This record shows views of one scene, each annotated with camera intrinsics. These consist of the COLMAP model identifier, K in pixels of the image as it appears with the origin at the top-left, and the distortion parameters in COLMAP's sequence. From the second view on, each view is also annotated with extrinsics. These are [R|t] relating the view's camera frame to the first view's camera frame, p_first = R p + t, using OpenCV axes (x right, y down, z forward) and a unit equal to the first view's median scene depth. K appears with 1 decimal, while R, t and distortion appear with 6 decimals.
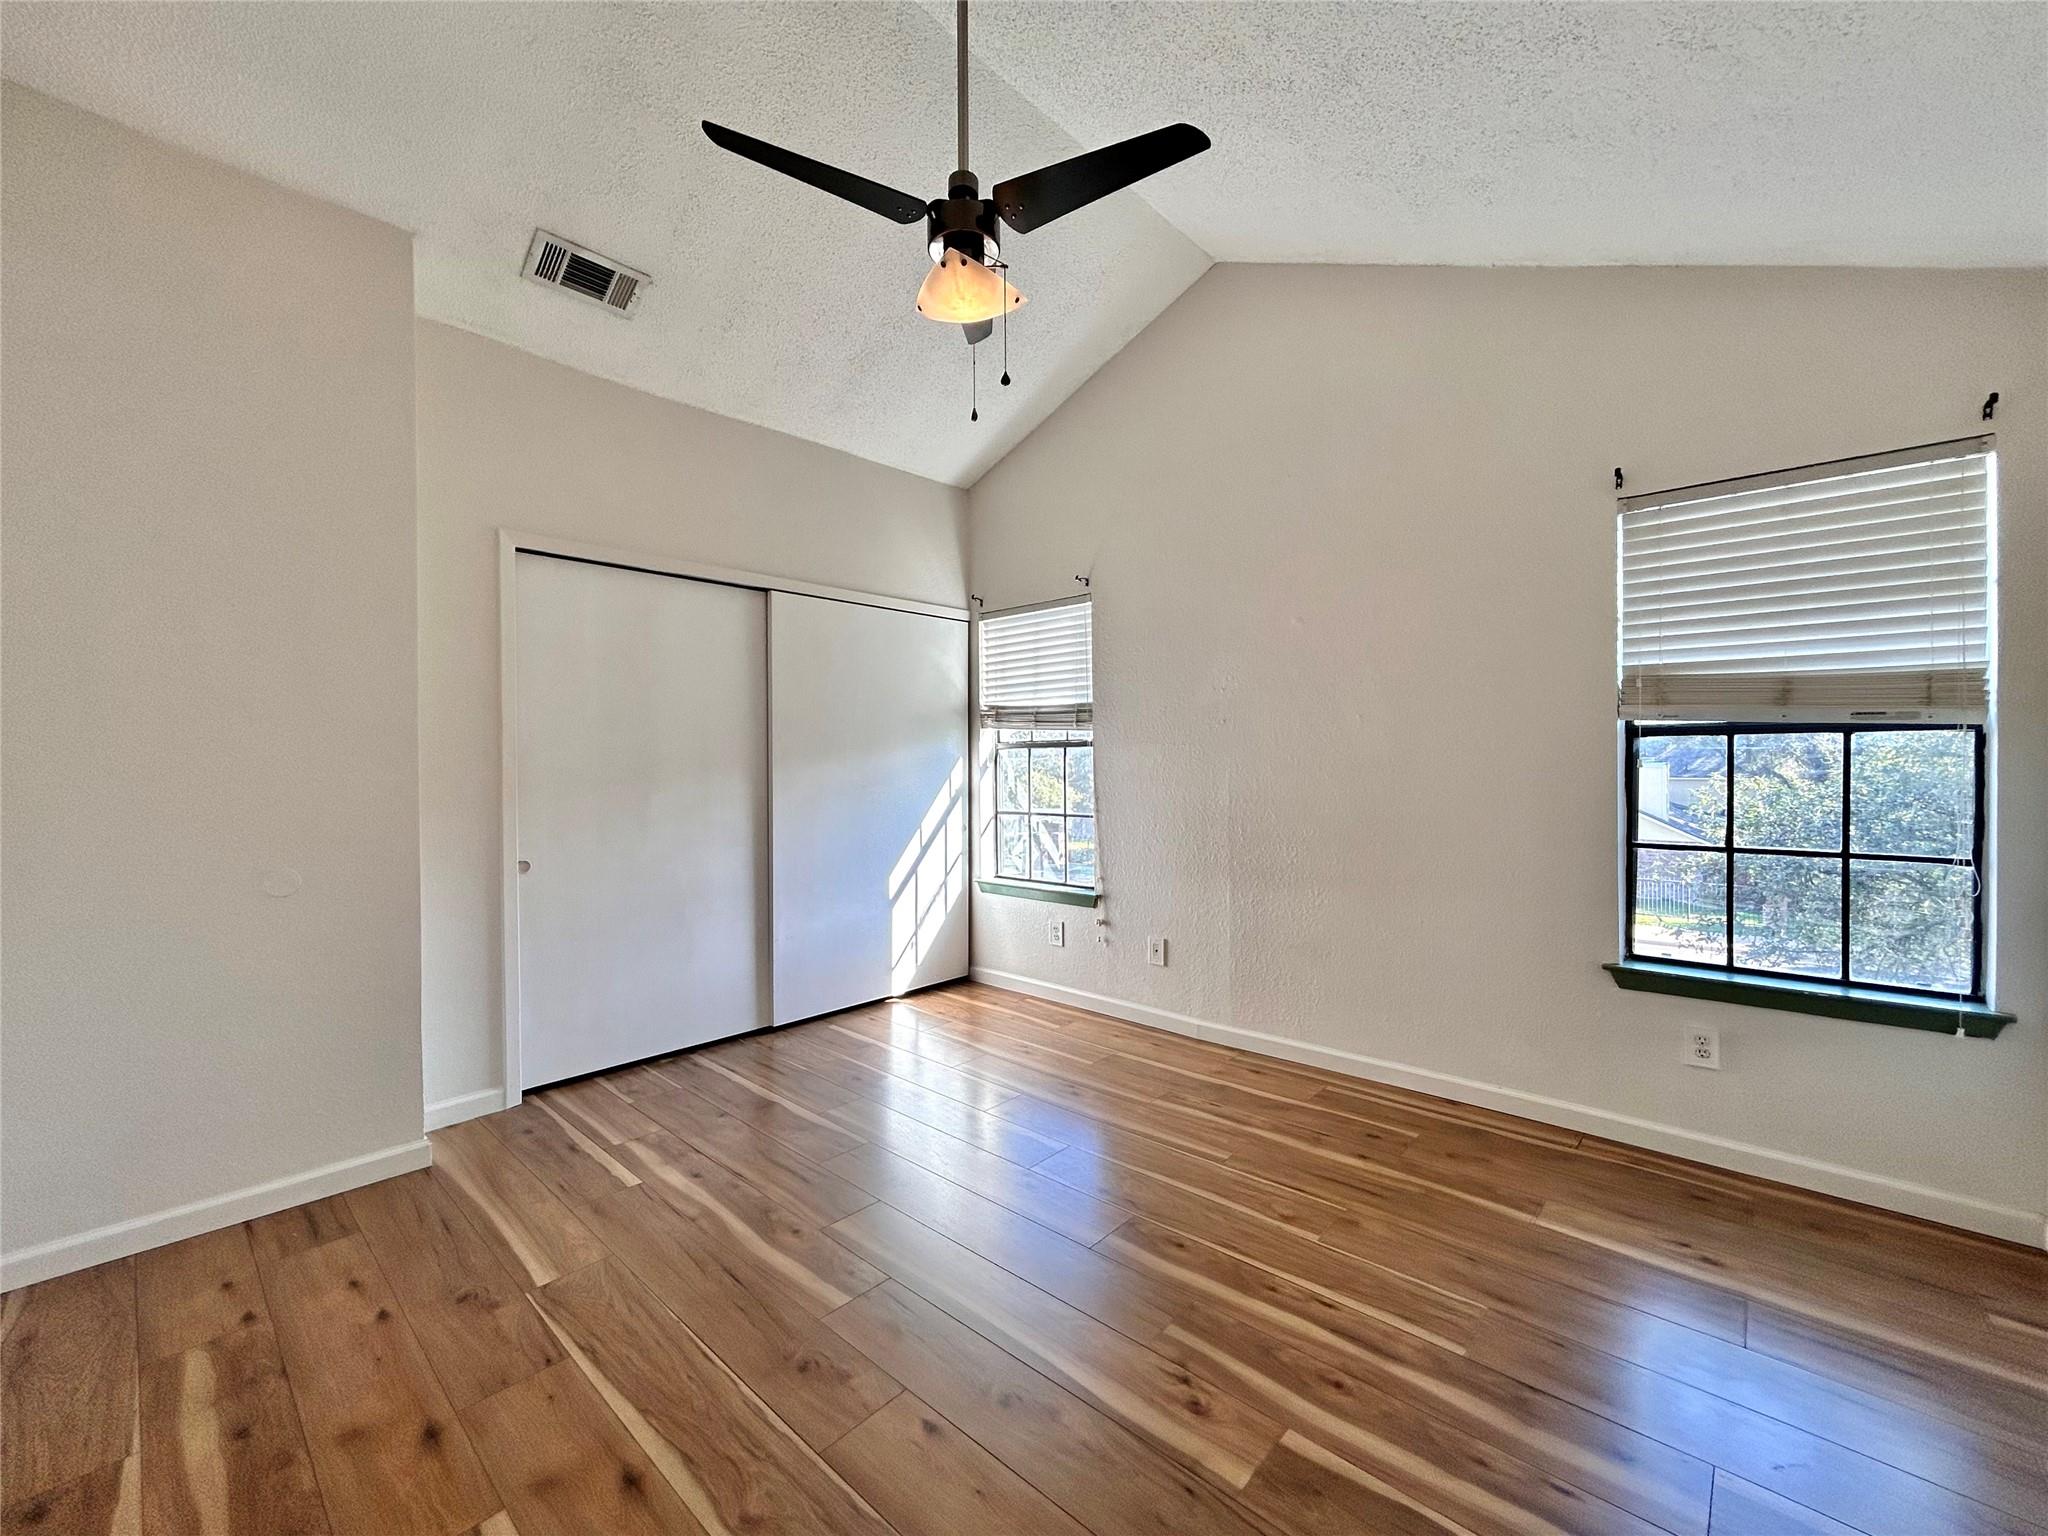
lens RADIAL K [[825.5, 0, 1025.6], [0, 825.5, 771.1], [0, 0, 1]] dist [-0.002923, 0.000795]
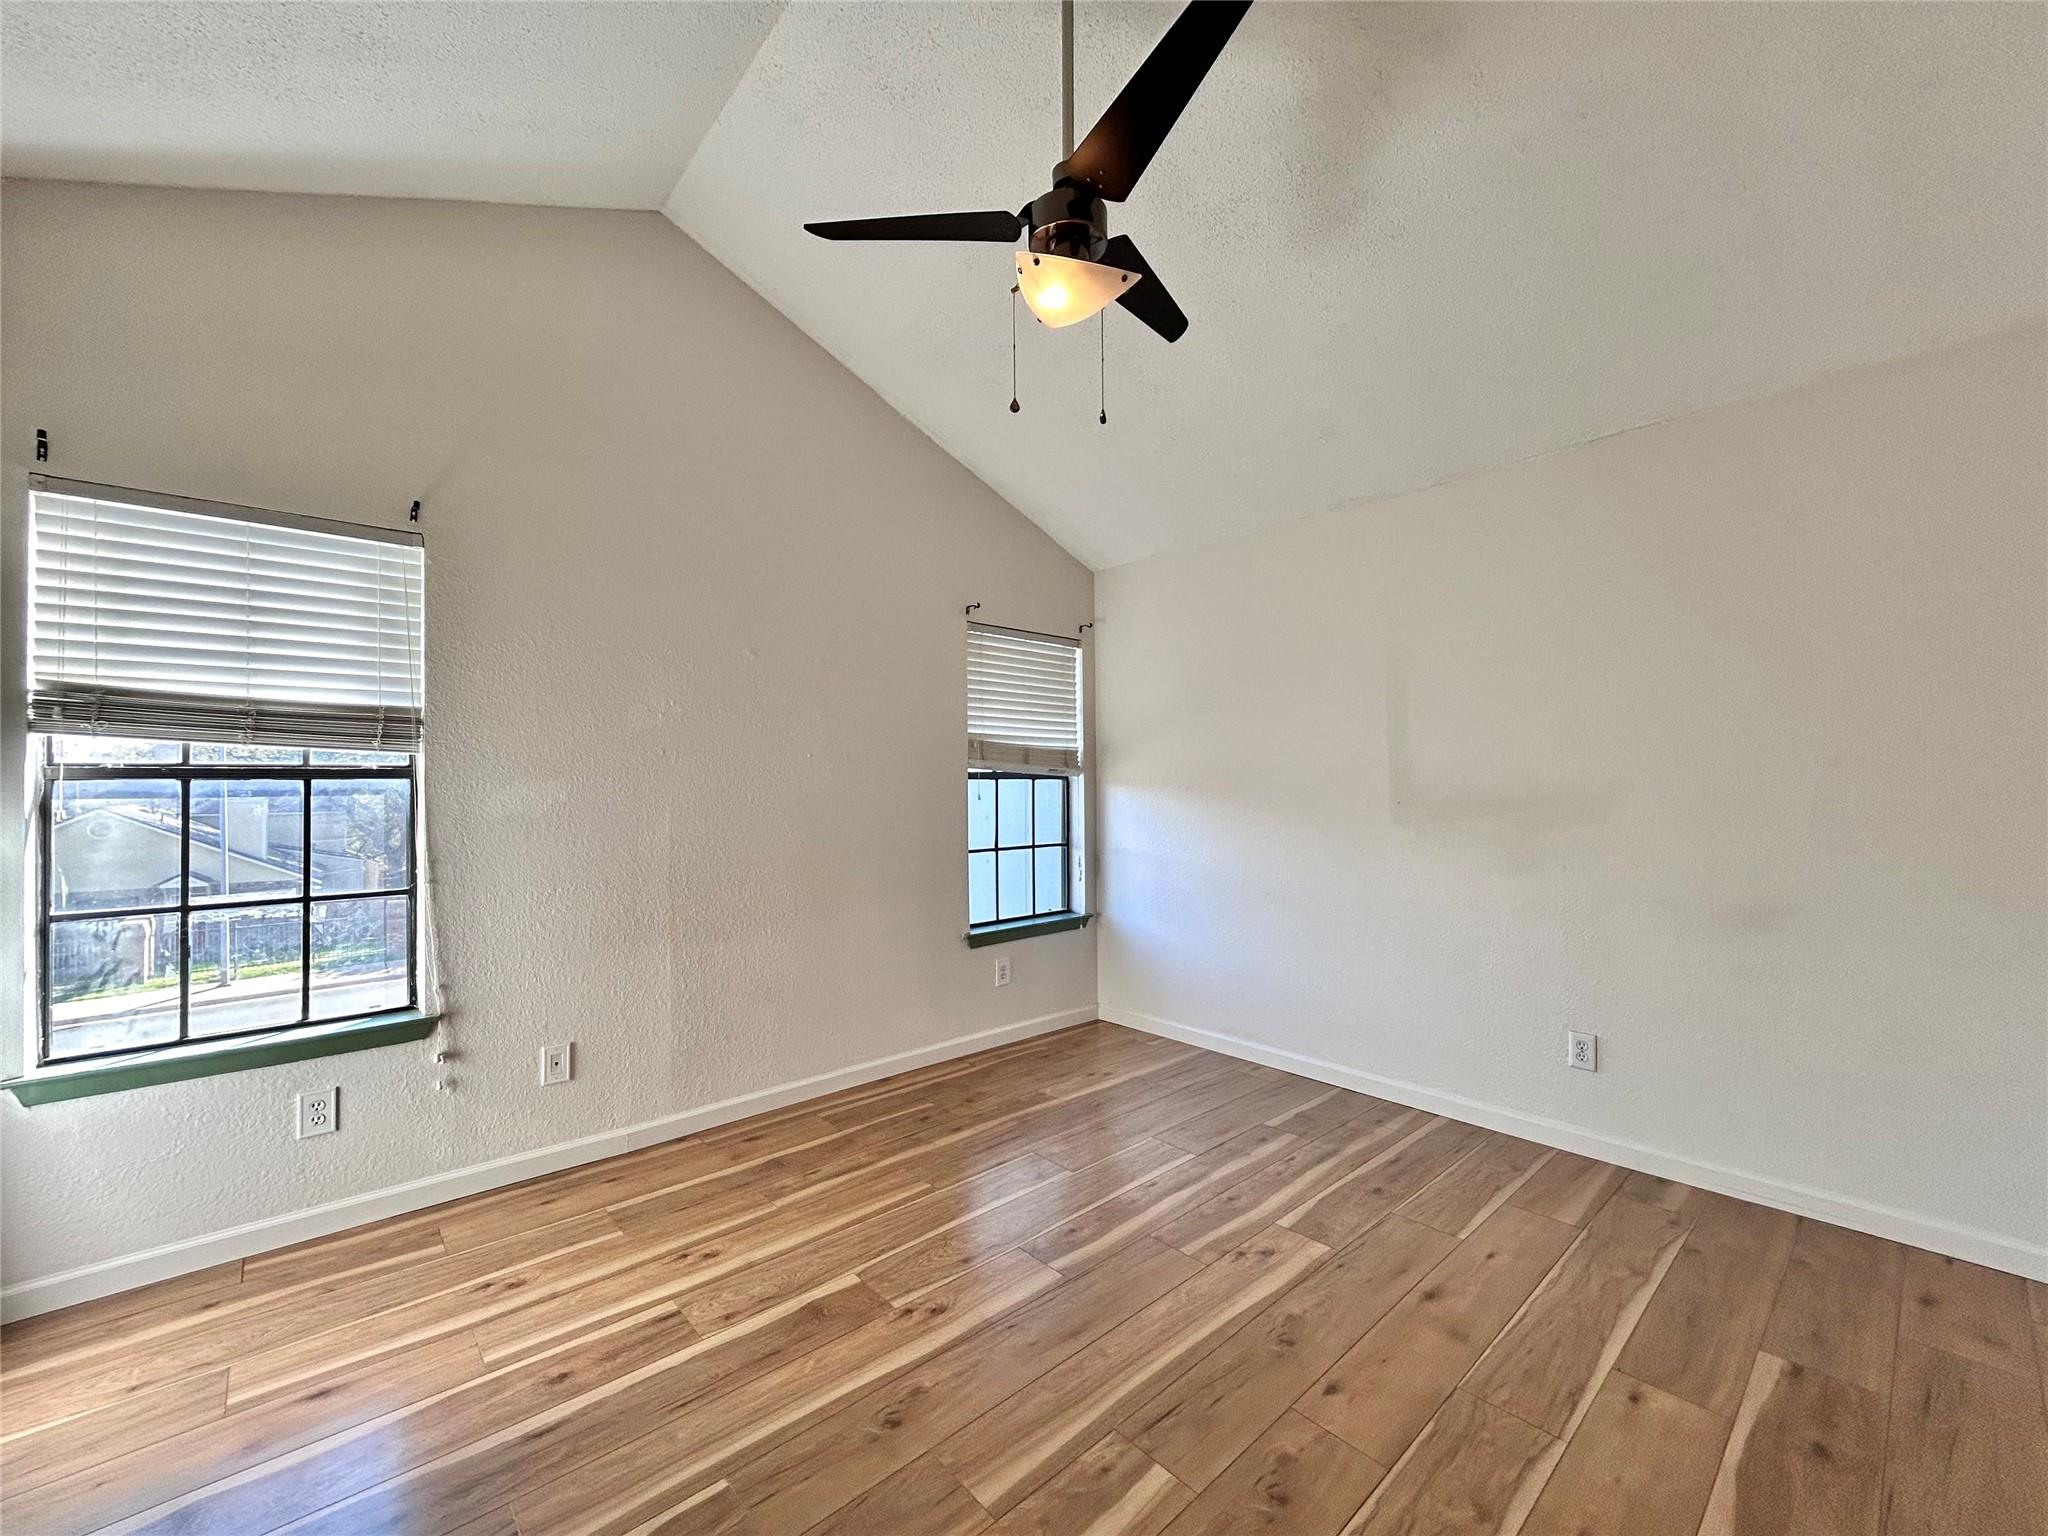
lens RADIAL K [[825.5, 0, 1024.5], [0, 825.5, 768.2], [0, 0, 1]] dist [-0.002923, 0.000795]
pose [[0.106600, 0.026053, 0.993961, -0.679041], [0.017902, 0.999444, -0.028116, -0.016474], [-0.994141, 0.020791, 0.106074, 0.665646]]
